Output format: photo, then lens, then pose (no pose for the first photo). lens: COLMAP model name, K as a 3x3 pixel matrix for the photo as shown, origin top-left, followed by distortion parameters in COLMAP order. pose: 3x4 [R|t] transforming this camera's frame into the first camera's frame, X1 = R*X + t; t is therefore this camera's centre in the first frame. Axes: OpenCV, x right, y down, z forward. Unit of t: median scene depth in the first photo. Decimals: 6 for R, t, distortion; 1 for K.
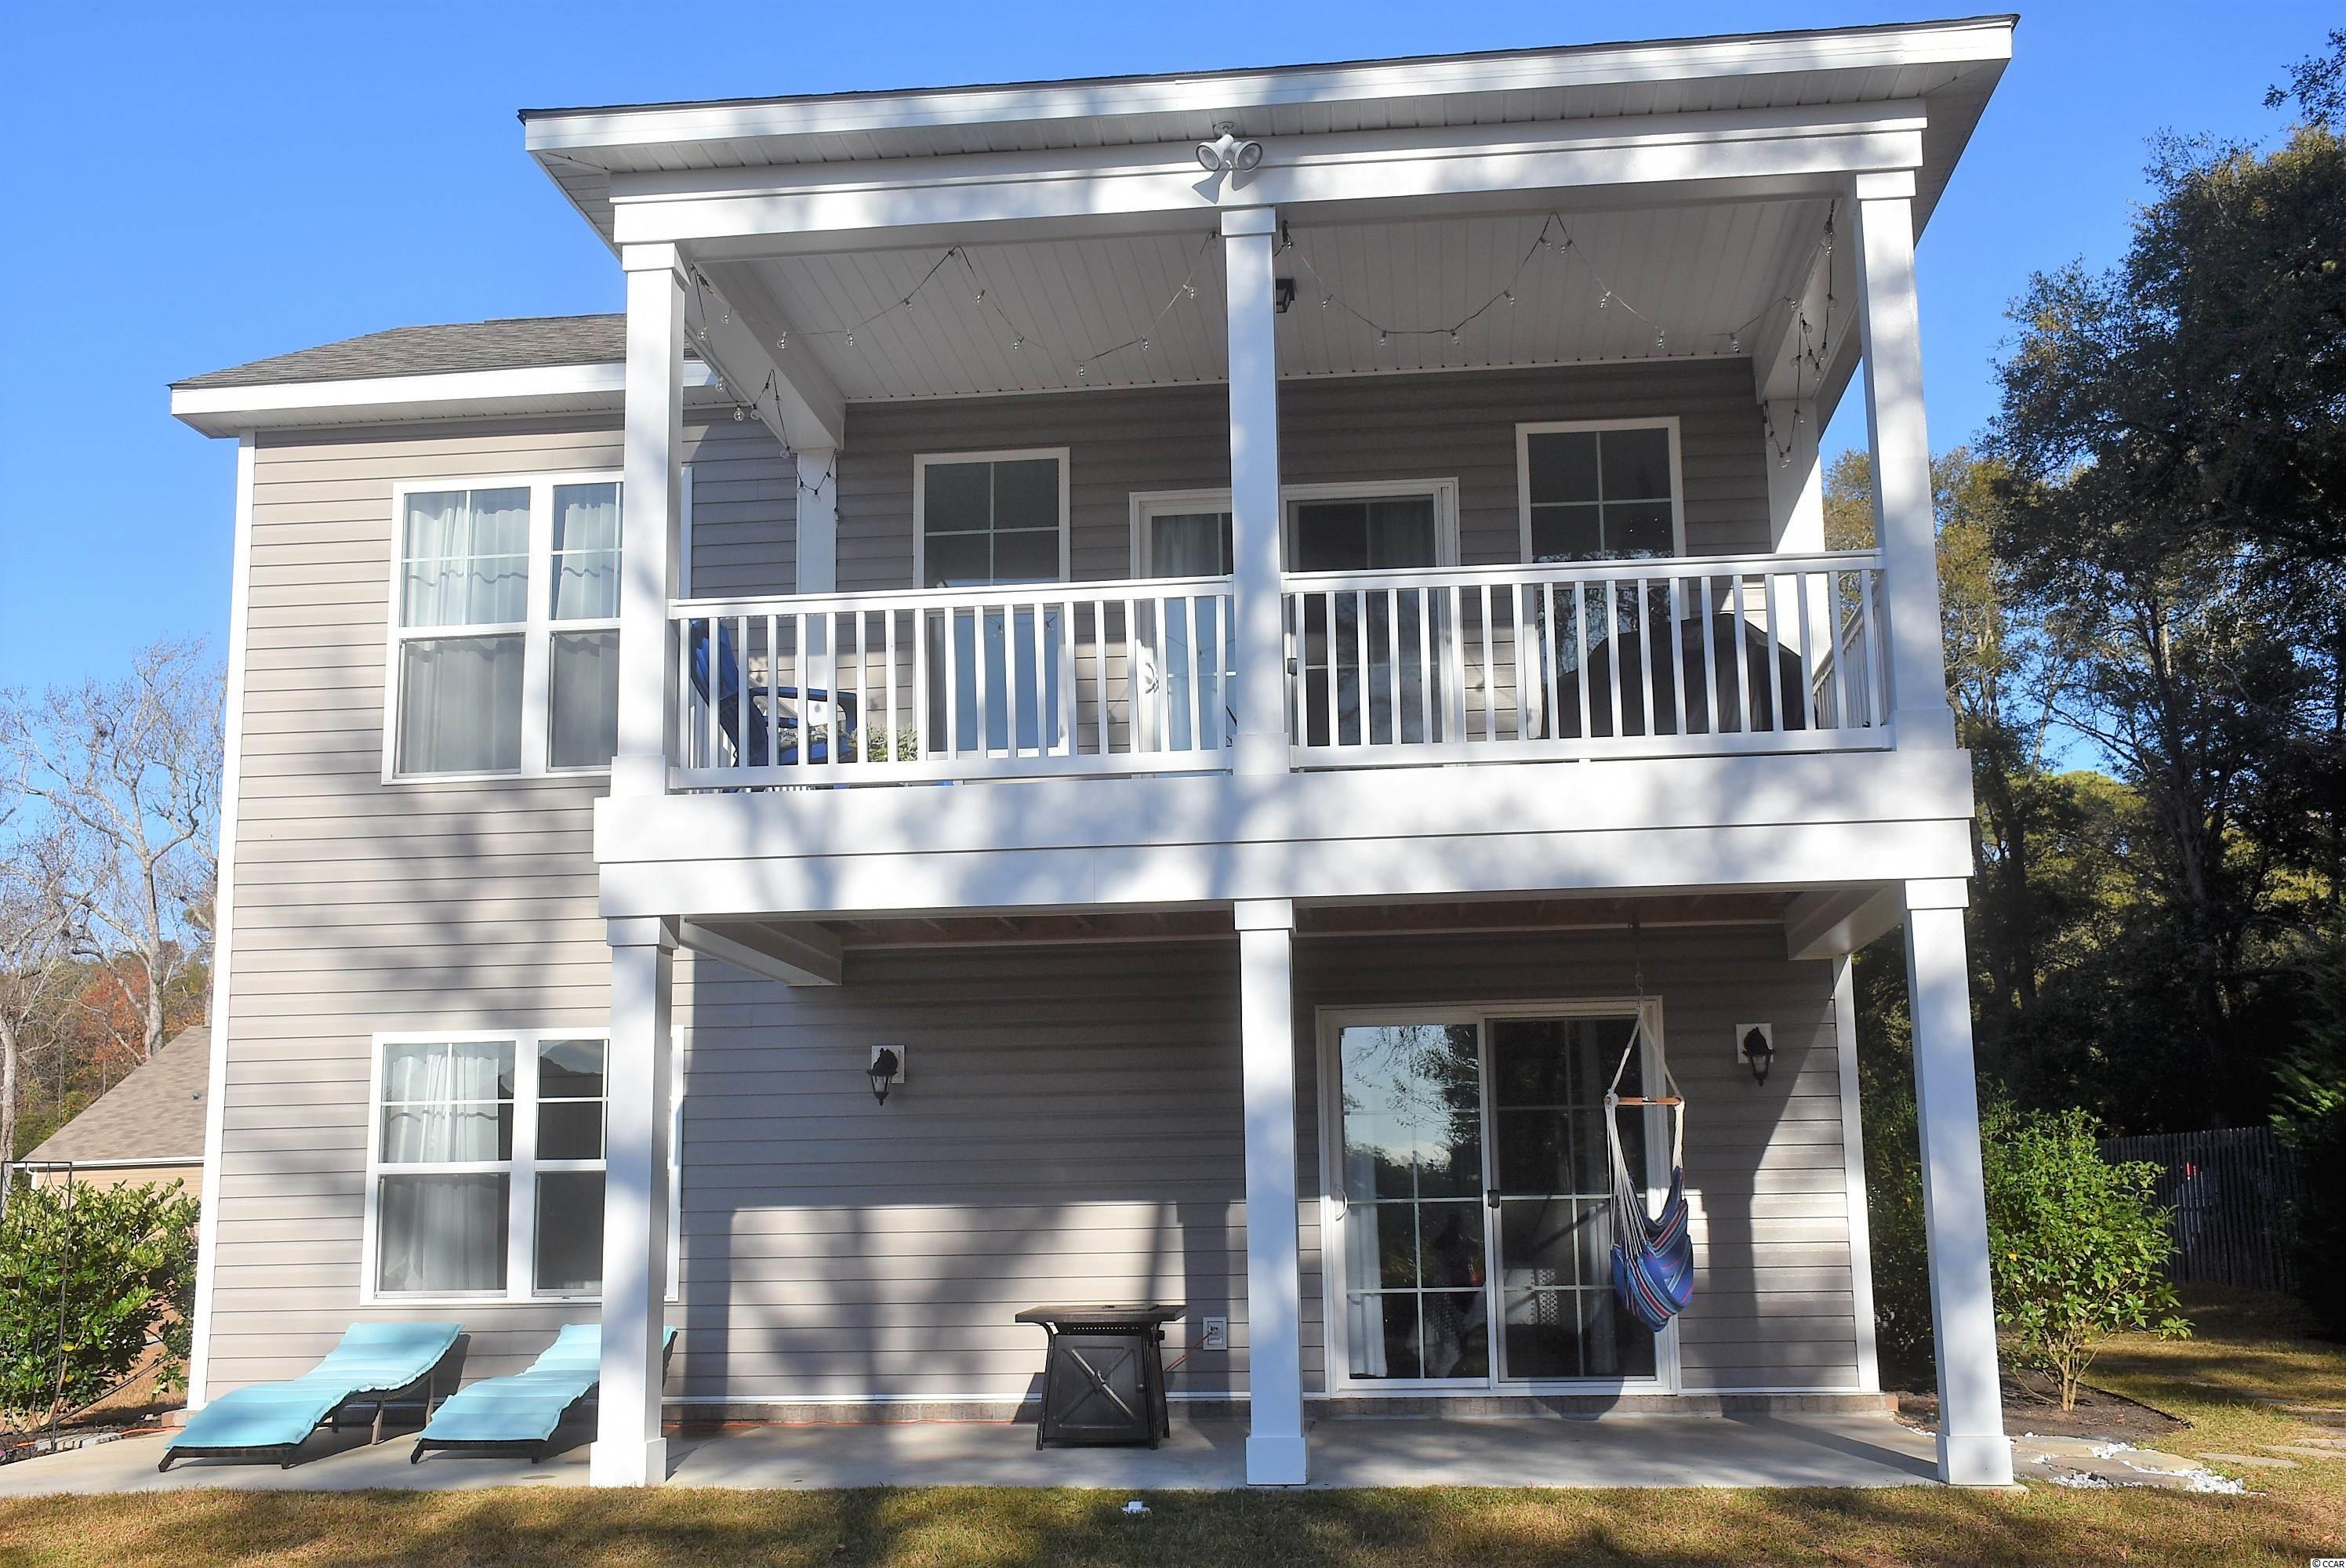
lens RADIAL K [[2406.7, 0, 1173.0], [0, 2406.7, 784.0], [0, 0, 1]] dist [0.009763, 0.003512]
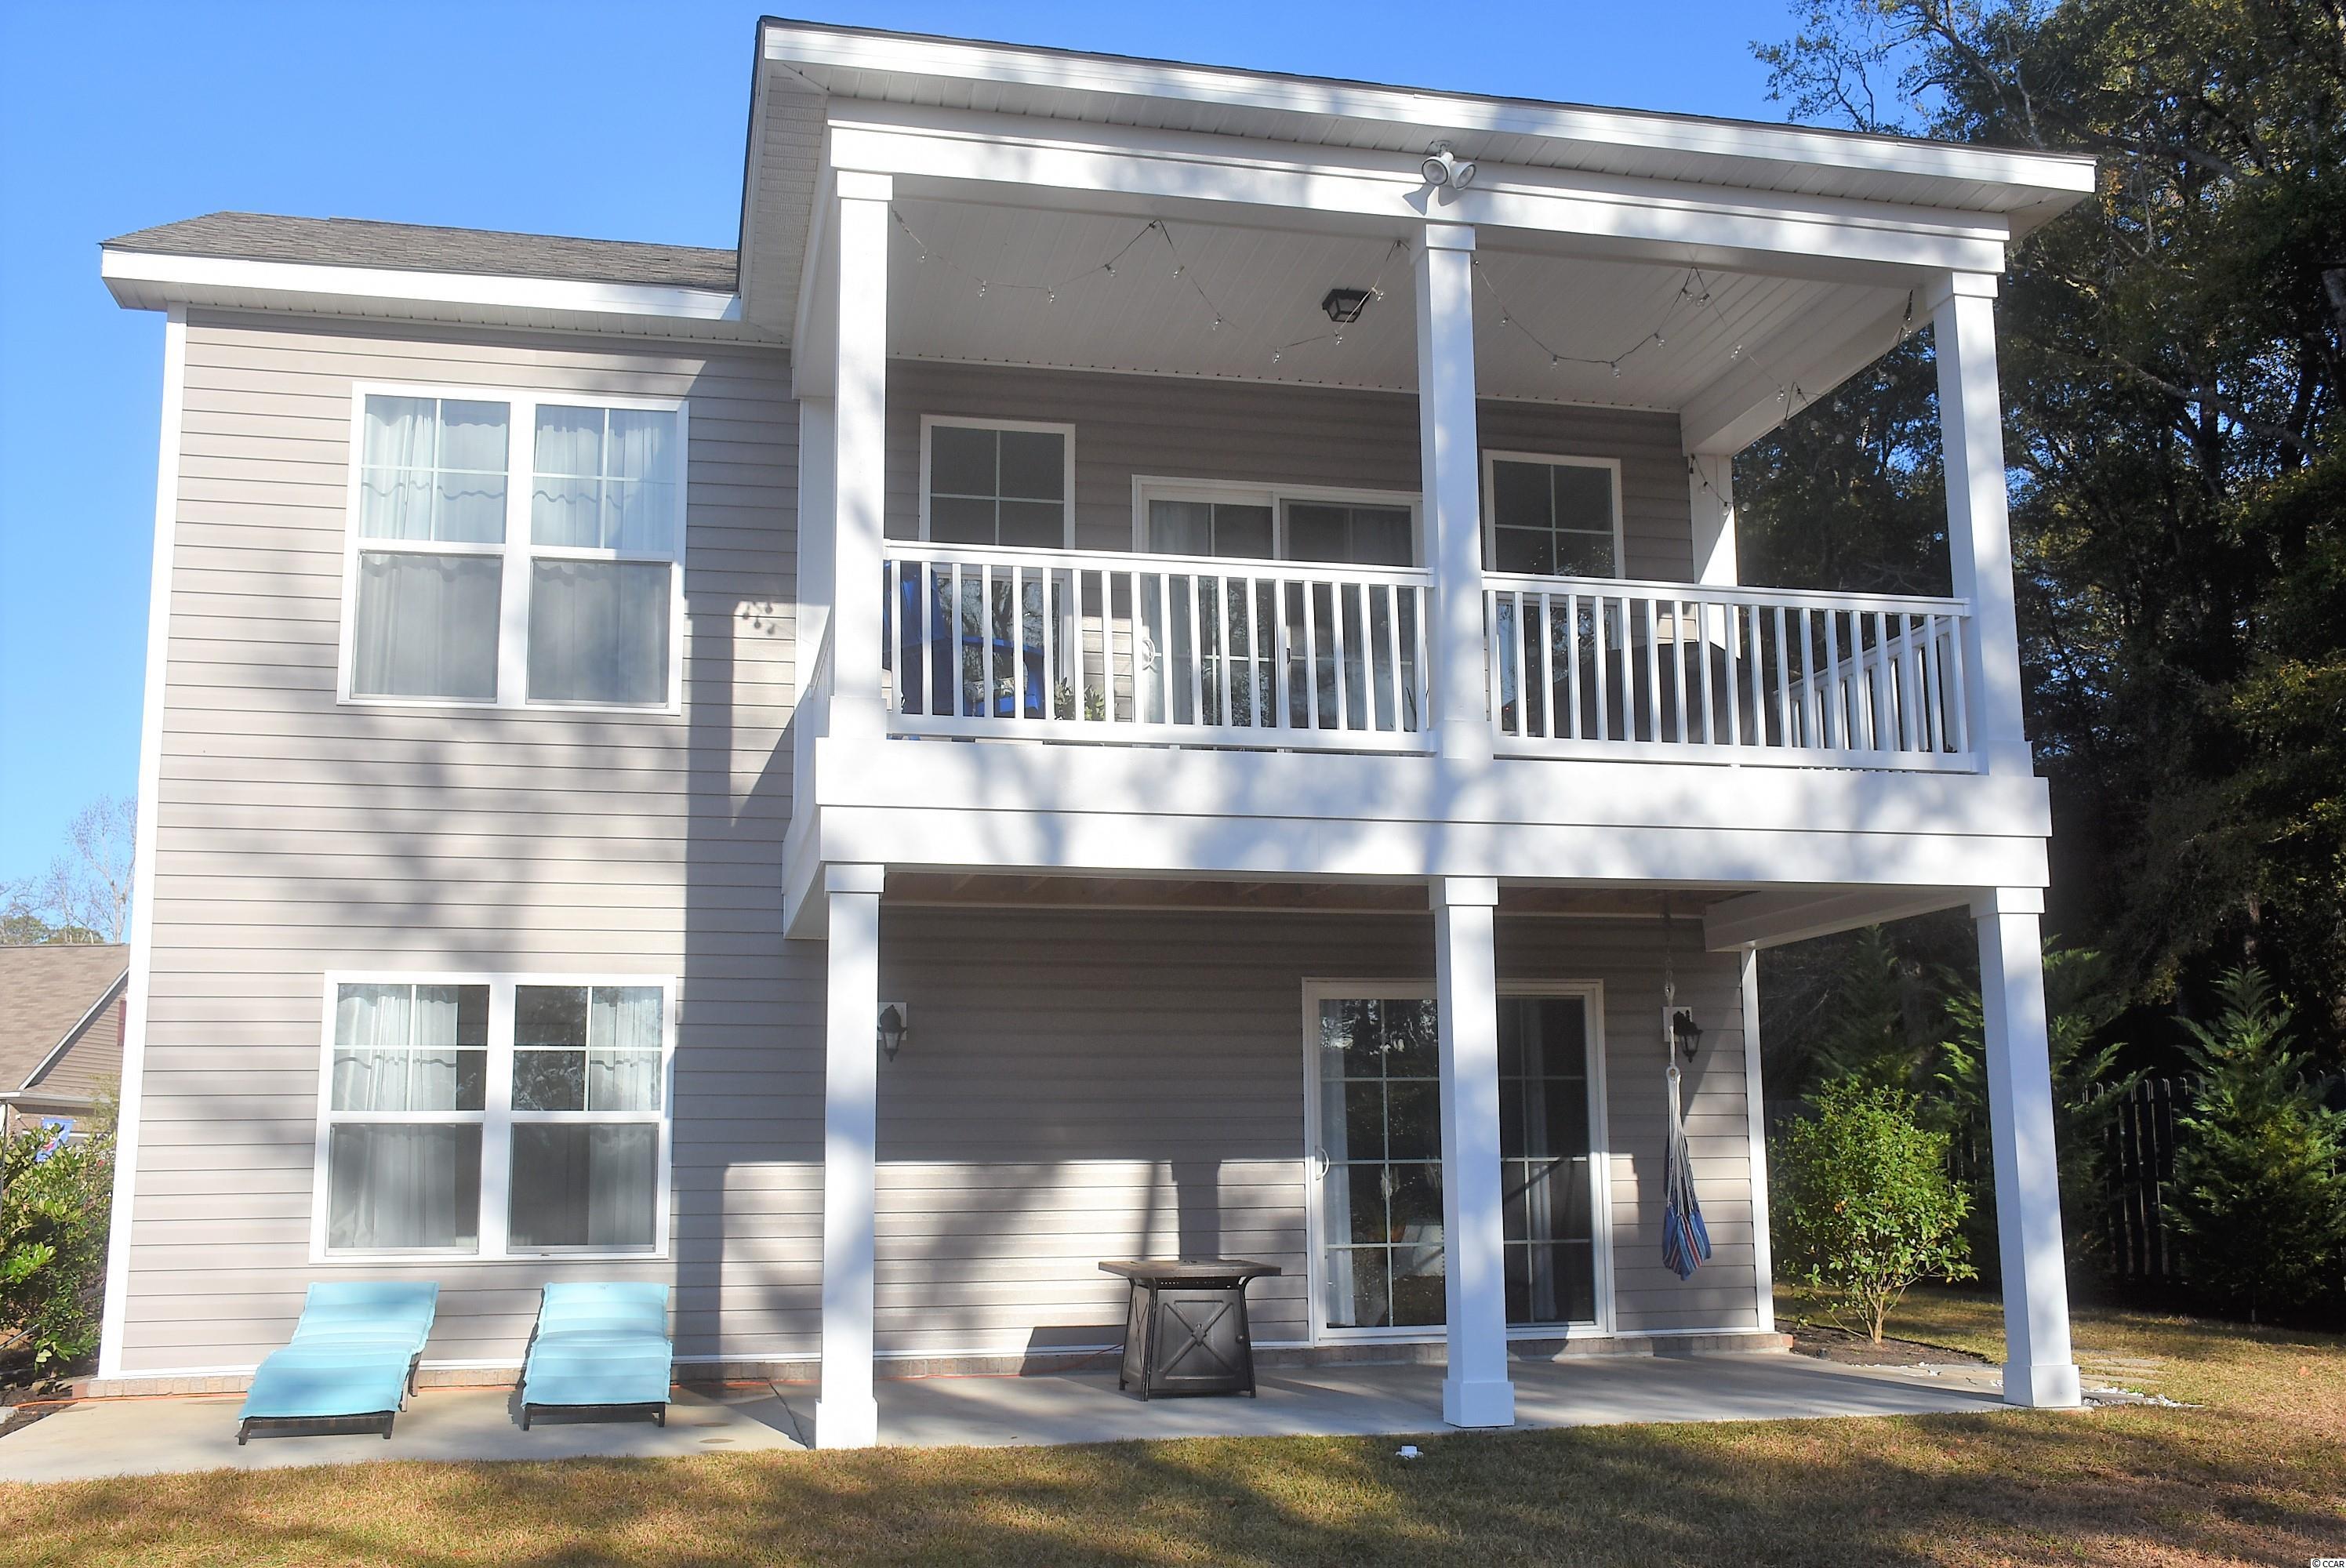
lens RADIAL K [[2255.2, 0, 1173.0], [0, 2255.2, 784.0], [0, 0, 1]] dist [-0.021239, 0.011400]
pose [[0.945734, 0.062006, 0.318972, -0.374845], [-0.063384, 0.997971, -0.006071, 0.019979], [-0.318701, -0.014476, 0.947745, 0.094002]]
